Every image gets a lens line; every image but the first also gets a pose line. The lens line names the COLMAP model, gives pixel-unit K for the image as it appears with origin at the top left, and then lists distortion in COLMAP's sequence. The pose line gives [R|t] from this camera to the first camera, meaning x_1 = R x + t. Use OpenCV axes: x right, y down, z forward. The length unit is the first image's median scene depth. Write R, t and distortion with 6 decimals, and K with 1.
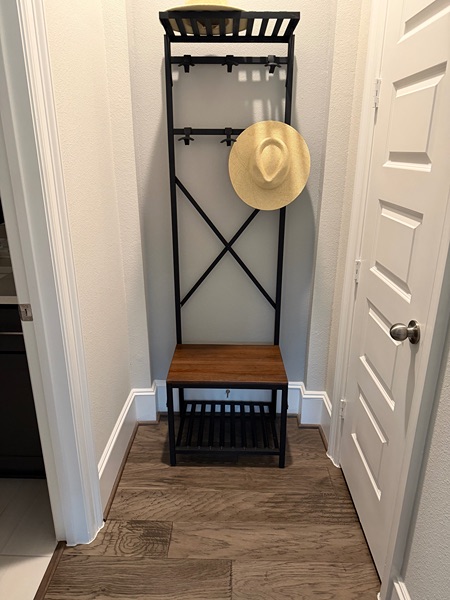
lens RADIAL K [[418.0, 0, 218.6], [0, 418.0, 307.1], [0, 0, 1]] dist [0.019207, -0.034359]
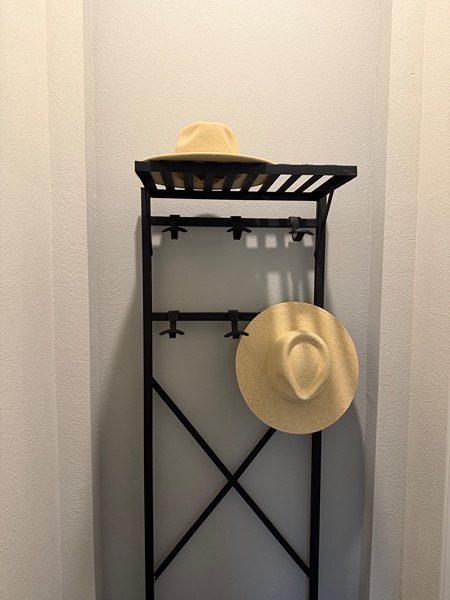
lens RADIAL K [[418.0, 0, 221.5], [0, 418.0, 299.6], [0, 0, 1]] dist [0.019207, -0.034359]
pose [[0.996695, -0.000209, 0.081240, -0.050157], [0.022426, 0.961848, -0.272663, -0.258040], [-0.078084, 0.273584, 0.958674, 0.345449]]
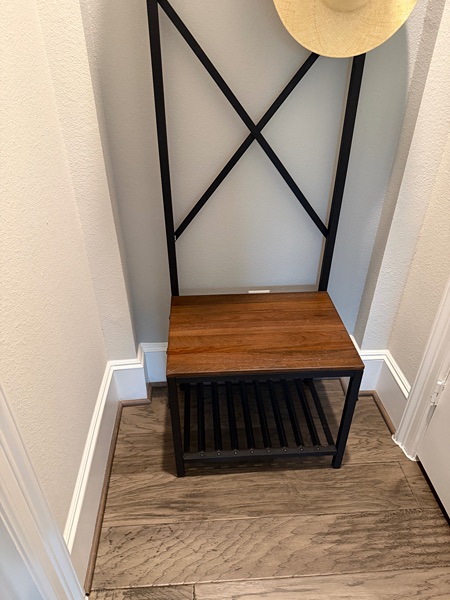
lens RADIAL K [[418.0, 0, 222.7], [0, 418.0, 303.2], [0, 0, 1]] dist [0.019207, -0.034359]
pose [[0.995926, -0.051488, 0.074033, -0.082886], [0.031634, 0.968280, 0.247855, -0.069468], [-0.084446, -0.244503, 0.965964, 0.432623]]
